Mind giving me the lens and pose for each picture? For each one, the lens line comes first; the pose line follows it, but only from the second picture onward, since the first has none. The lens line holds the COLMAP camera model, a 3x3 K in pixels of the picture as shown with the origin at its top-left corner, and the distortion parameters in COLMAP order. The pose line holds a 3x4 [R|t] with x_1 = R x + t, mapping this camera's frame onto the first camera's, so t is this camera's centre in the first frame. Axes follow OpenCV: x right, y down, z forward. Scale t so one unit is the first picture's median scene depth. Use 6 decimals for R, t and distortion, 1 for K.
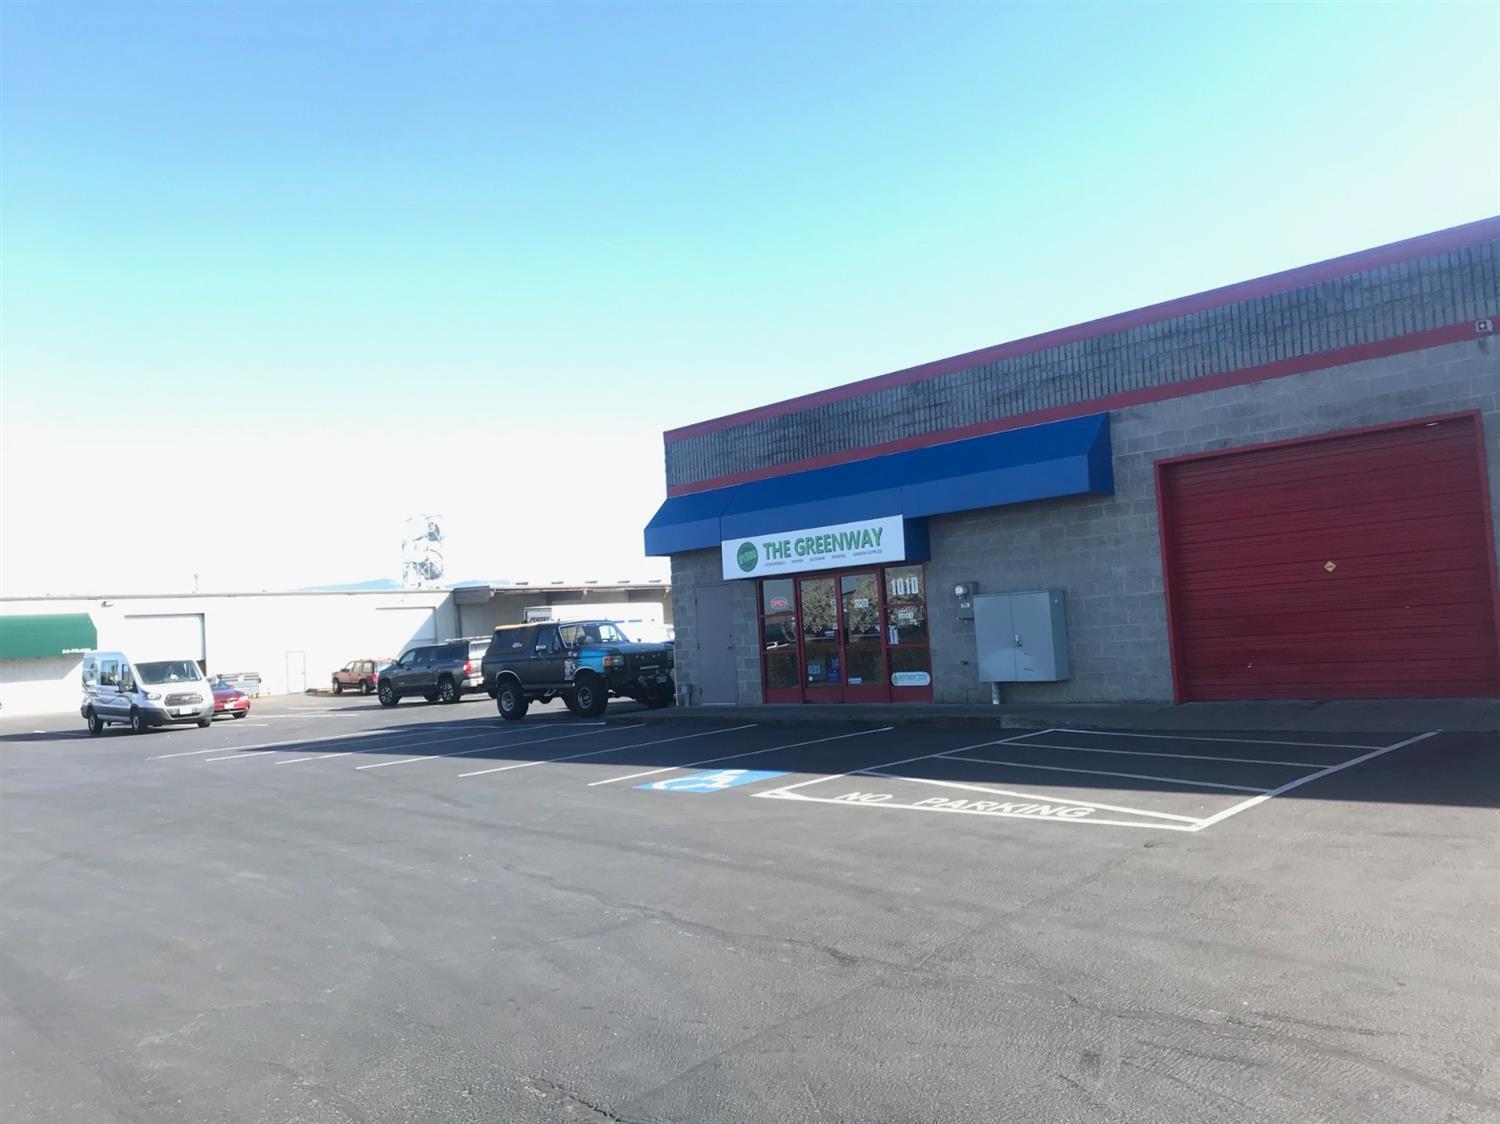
lens RADIAL K [[1215.6, 0, 750.9], [0, 1215.6, 565.4], [0, 0, 1]] dist [0.004906, -0.005927]
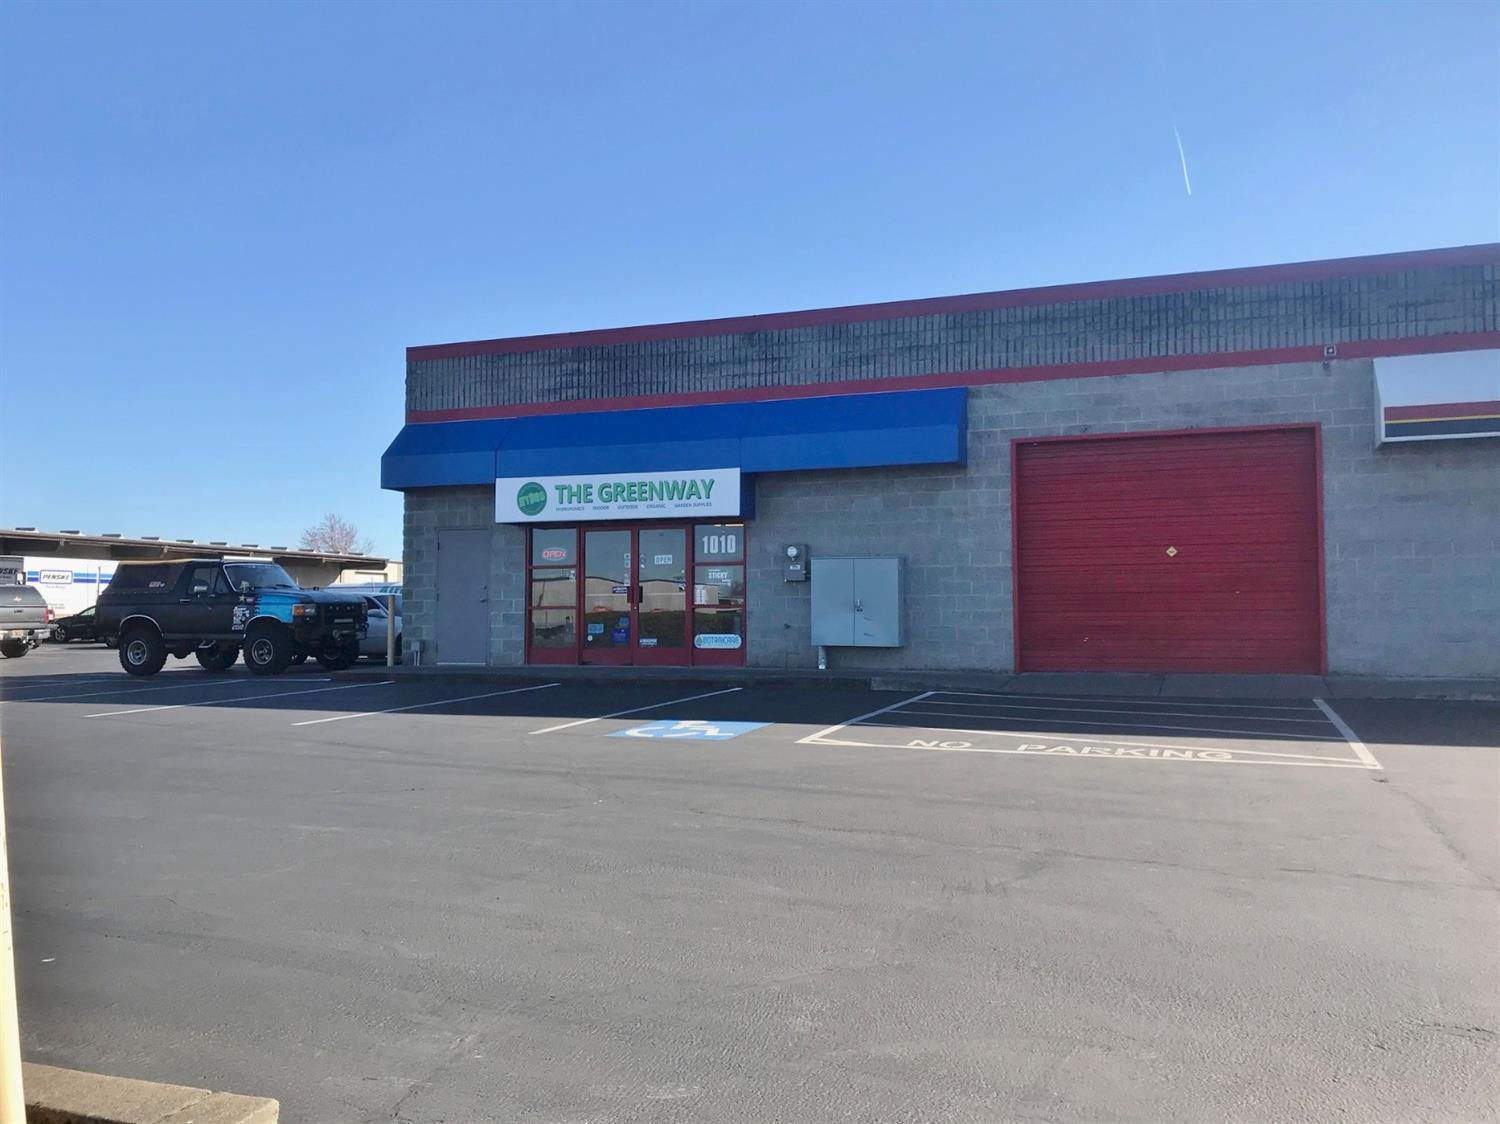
lens RADIAL K [[1207.3, 0, 756.8], [0, 1207.3, 569.4], [0, 0, 1]] dist [0.134586, -0.356278]
pose [[0.897950, 0.076292, 0.433434, -0.270717], [-0.079102, 0.996799, -0.011578, 0.047983], [-0.432930, -0.023889, 0.901111, 0.138783]]
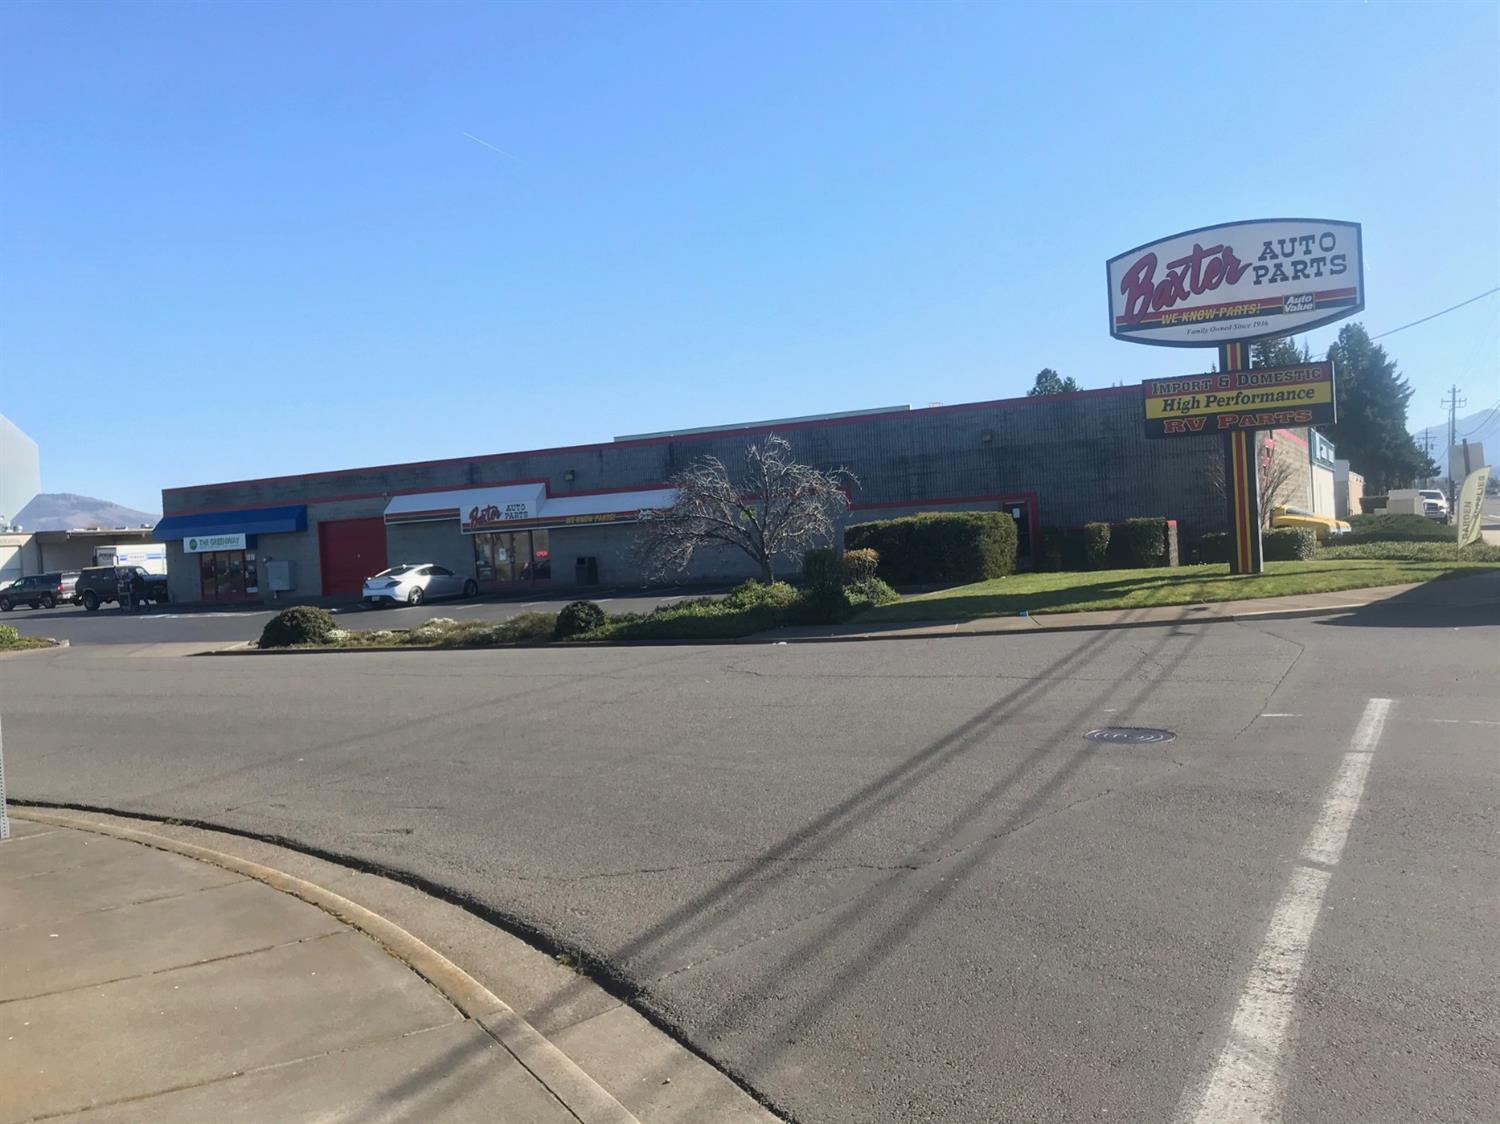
lens RADIAL K [[1215.6, 0, 750.9], [0, 1215.6, 565.4], [0, 0, 1]] dist [0.004906, -0.005927]
pose [[0.951037, 0.003766, 0.309054, 0.378930], [-0.022843, 0.998047, 0.058133, -0.162552], [-0.308232, -0.062347, 0.949266, -2.142720]]
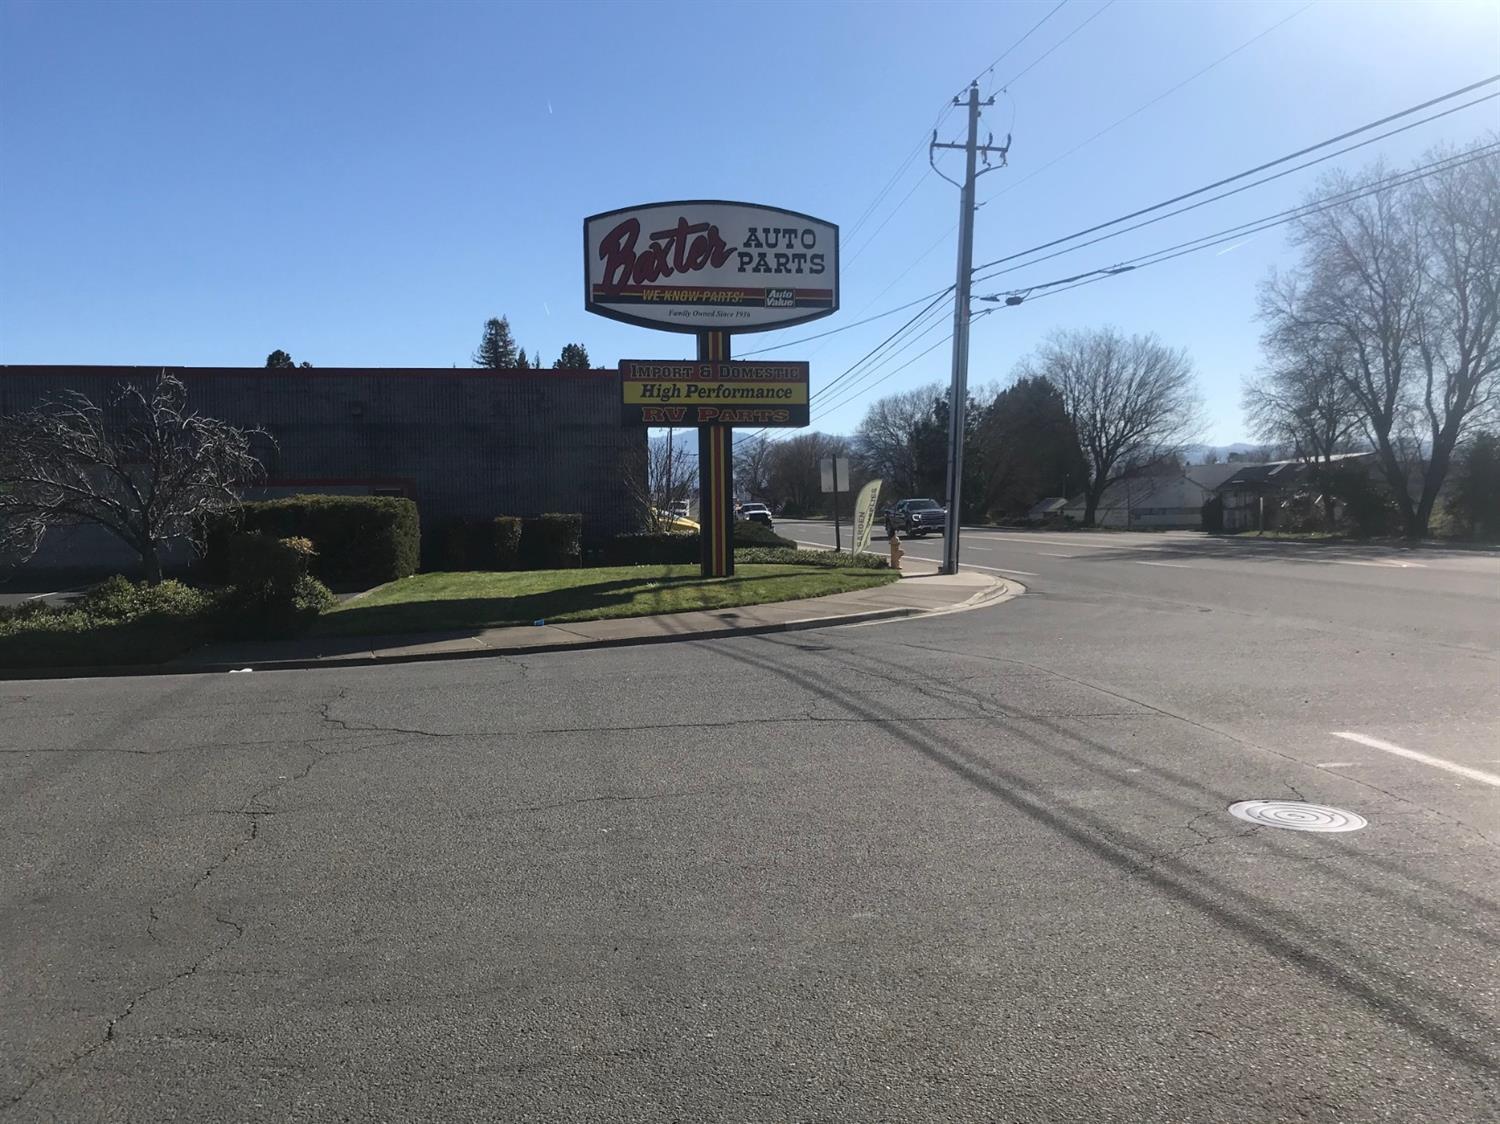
lens RADIAL K [[1207.3, 0, 756.8], [0, 1207.3, 569.4], [0, 0, 1]] dist [0.134586, -0.356278]
pose [[0.582972, 0.015908, 0.812336, 0.273557], [-0.072375, 0.996850, 0.032419, -0.128371], [-0.809262, -0.077692, 0.582287, -1.644363]]
